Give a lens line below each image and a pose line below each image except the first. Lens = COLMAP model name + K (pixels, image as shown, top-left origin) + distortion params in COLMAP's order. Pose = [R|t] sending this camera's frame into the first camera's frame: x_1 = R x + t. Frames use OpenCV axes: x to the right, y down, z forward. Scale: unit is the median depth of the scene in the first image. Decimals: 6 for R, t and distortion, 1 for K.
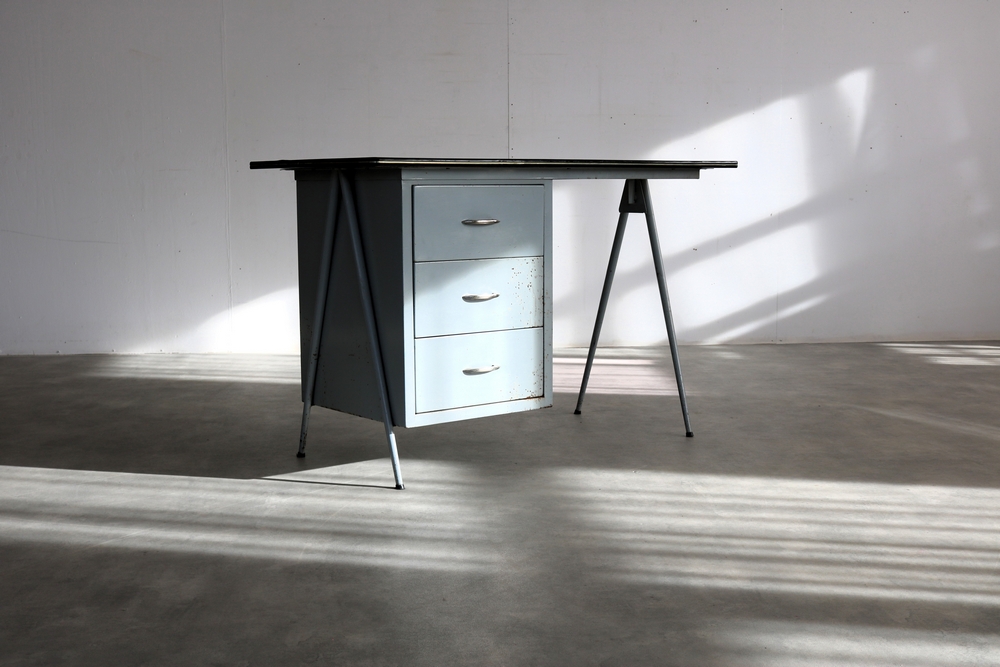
lens RADIAL K [[1270.8, 0, 500.0], [0, 1270.8, 333.5], [0, 0, 1]] dist [-0.065567, 0.001971]
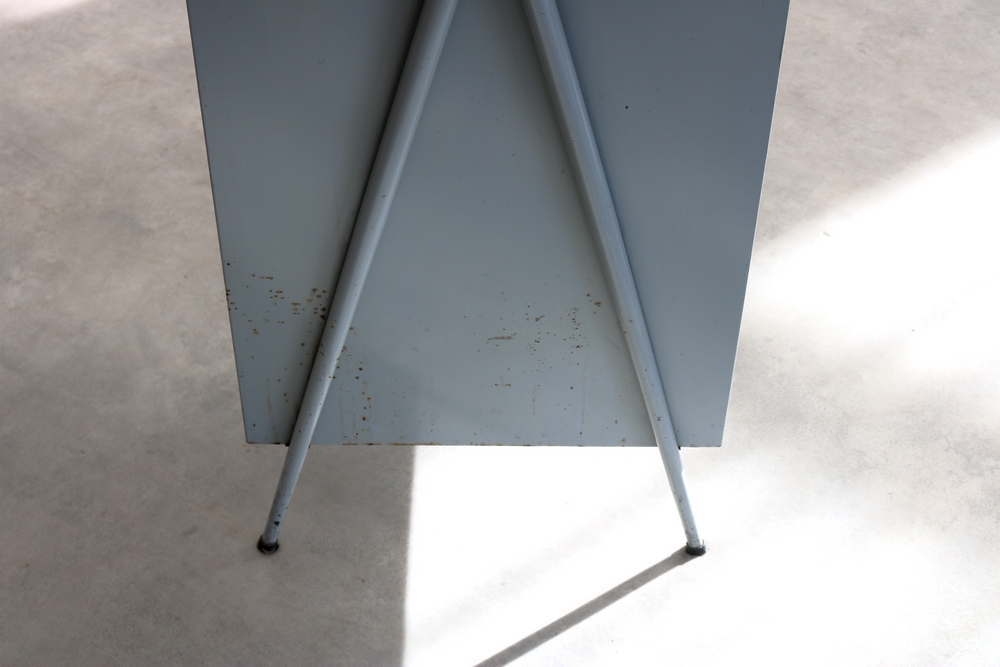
lens RADIAL K [[1566.1, 0, 480.5], [0, 1566.1, 333.3], [0, 0, 1]] dist [-0.019289, -0.012010]
pose [[0.629030, -0.510279, 0.586461, -0.417001], [0.082334, 0.793894, 0.602457, -0.283617], [-0.773009, -0.330678, 0.541396, 0.778086]]
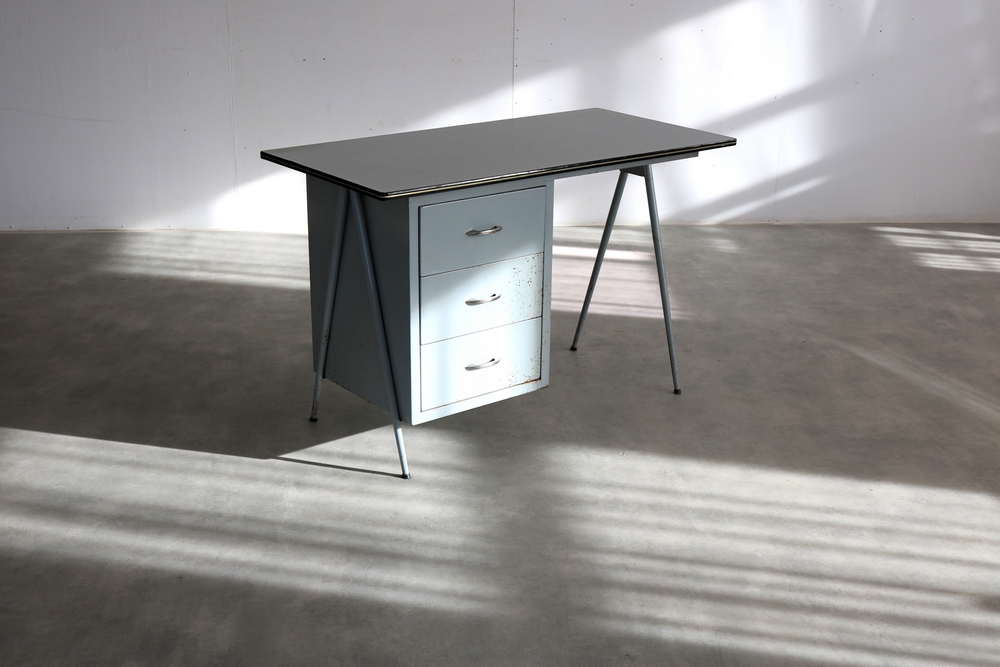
lens RADIAL K [[1291.4, 0, 500.0], [0, 1291.4, 333.5], [0, 0, 1]] dist [-0.068811, -0.000083]
pose [[0.999825, 0.018648, 0.001371, -0.001923], [-0.018498, 0.975715, 0.218261, -0.241096], [0.002732, -0.218248, 0.975889, -0.054910]]
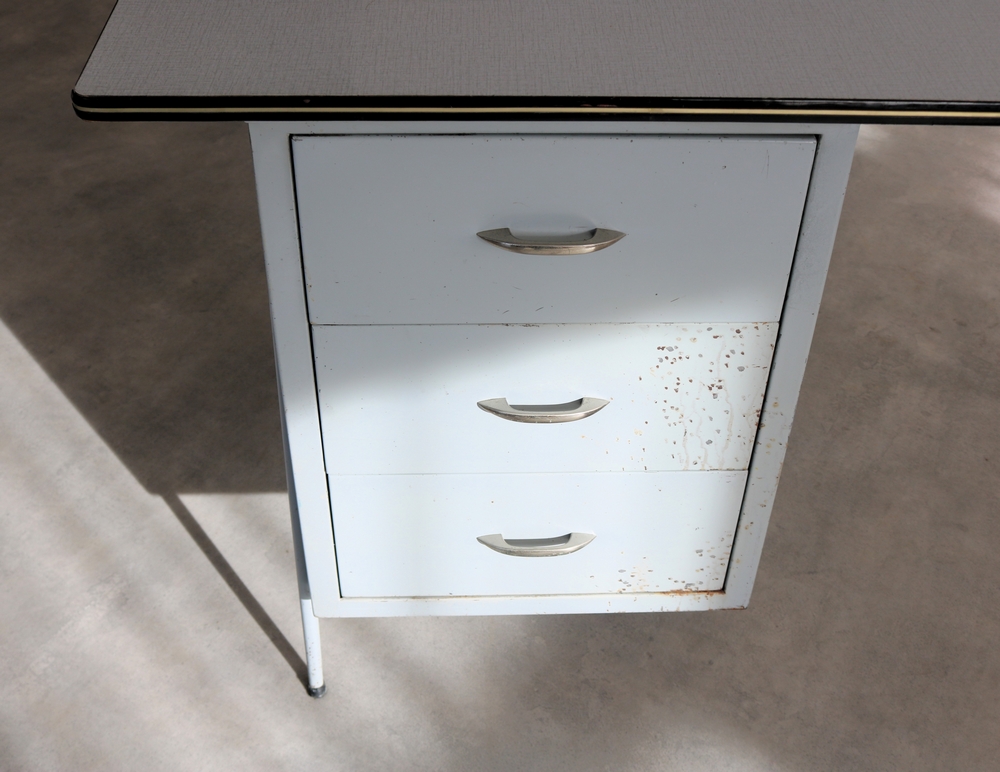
lens RADIAL K [[1231.9, 0, 503.1], [0, 1231.9, 401.1], [0, 0, 1]] dist [-0.103286, 0.042055]
pose [[0.804984, 0.410317, -0.428534, 0.130442], [-0.092428, 0.800203, 0.592564, -0.243896], [0.586053, -0.437396, 0.682075, 0.771312]]
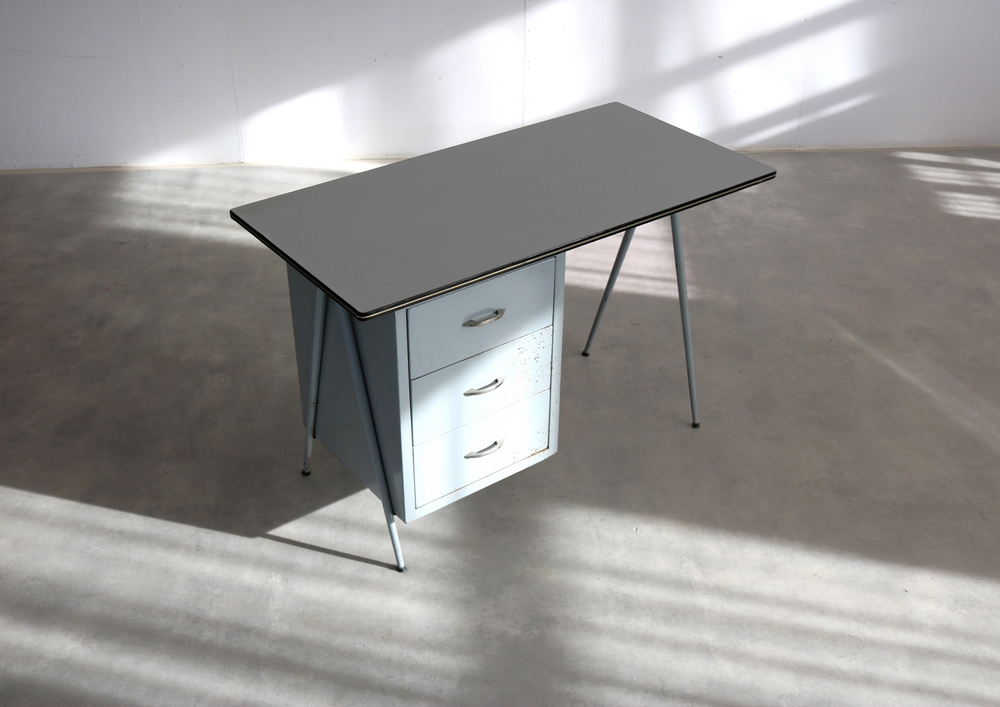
lens RADIAL K [[1132.7, 0, 464.4], [0, 1132.7, 352.0], [0, 0, 1]] dist [-0.097170, 0.048277]
pose [[0.998836, 0.022432, -0.042695, 0.006012], [-0.001860, 0.902508, 0.430668, -0.421877], [0.048194, -0.430088, 0.901500, 0.262702]]
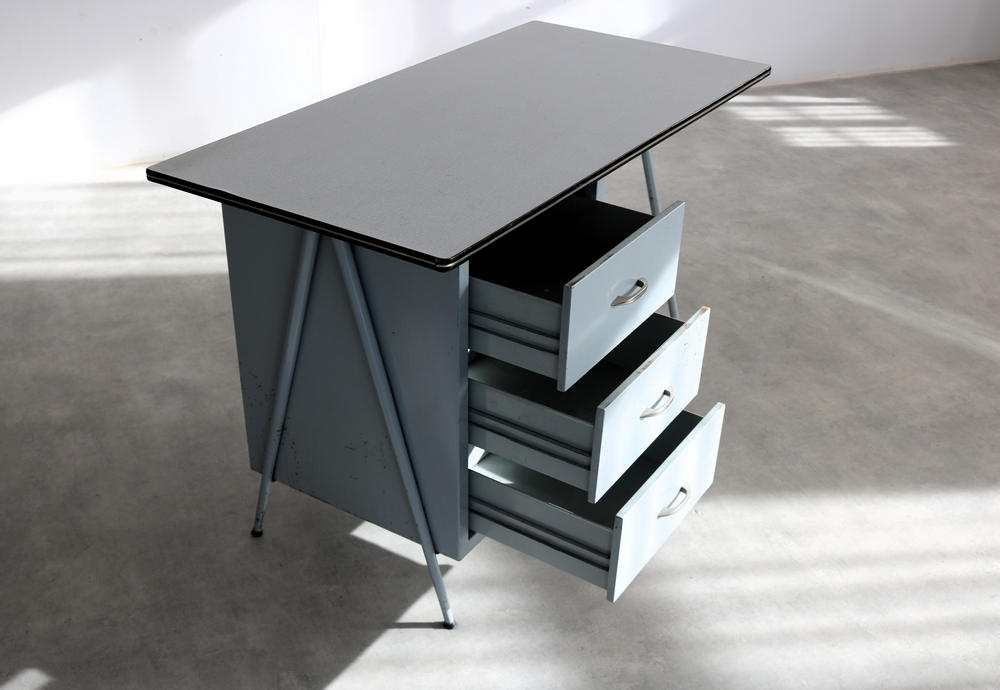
lens RADIAL K [[1148.7, 0, 500.0], [0, 1148.7, 345.0], [0, 0, 1]] dist [-0.098579, 0.037710]
pose [[0.946682, -0.137775, 0.291225, -0.224795], [0.013137, 0.919702, 0.392396, -0.296159], [-0.321903, -0.367649, 0.872475, 0.457490]]
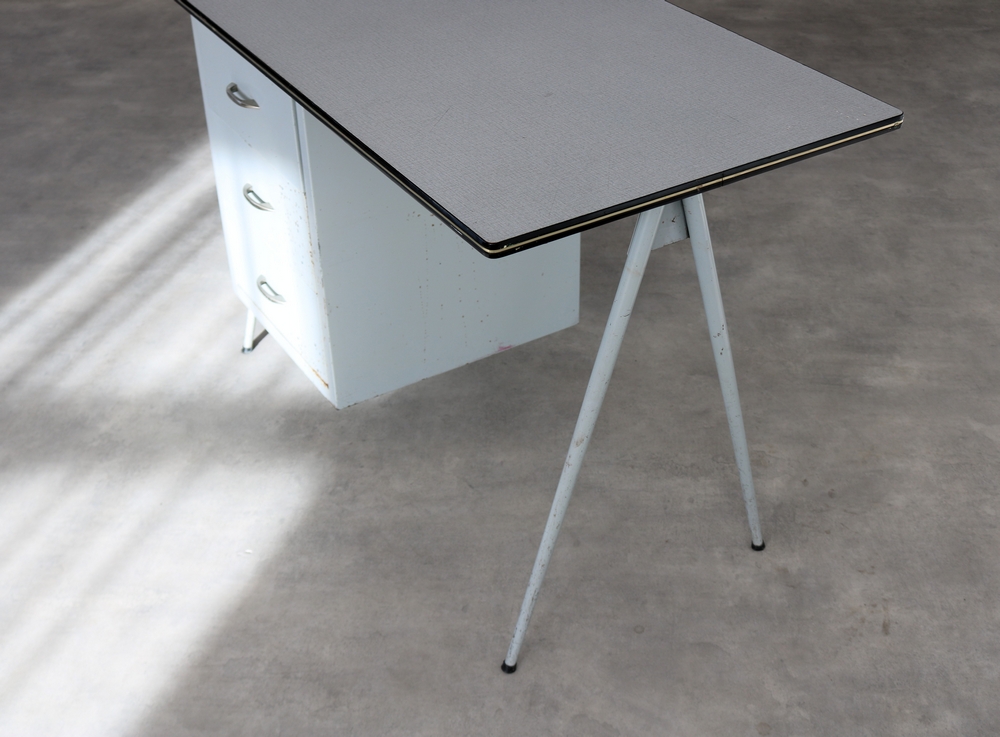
lens RADIAL K [[1319.1, 0, 539.9], [0, 1319.1, 367.6], [0, 0, 1]] dist [-0.081706, 0.011695]
pose [[-0.100428, 0.570129, -0.815394, 0.613012], [-0.108683, 0.808346, 0.578588, -0.389311], [0.988991, 0.146726, -0.019217, 1.204855]]
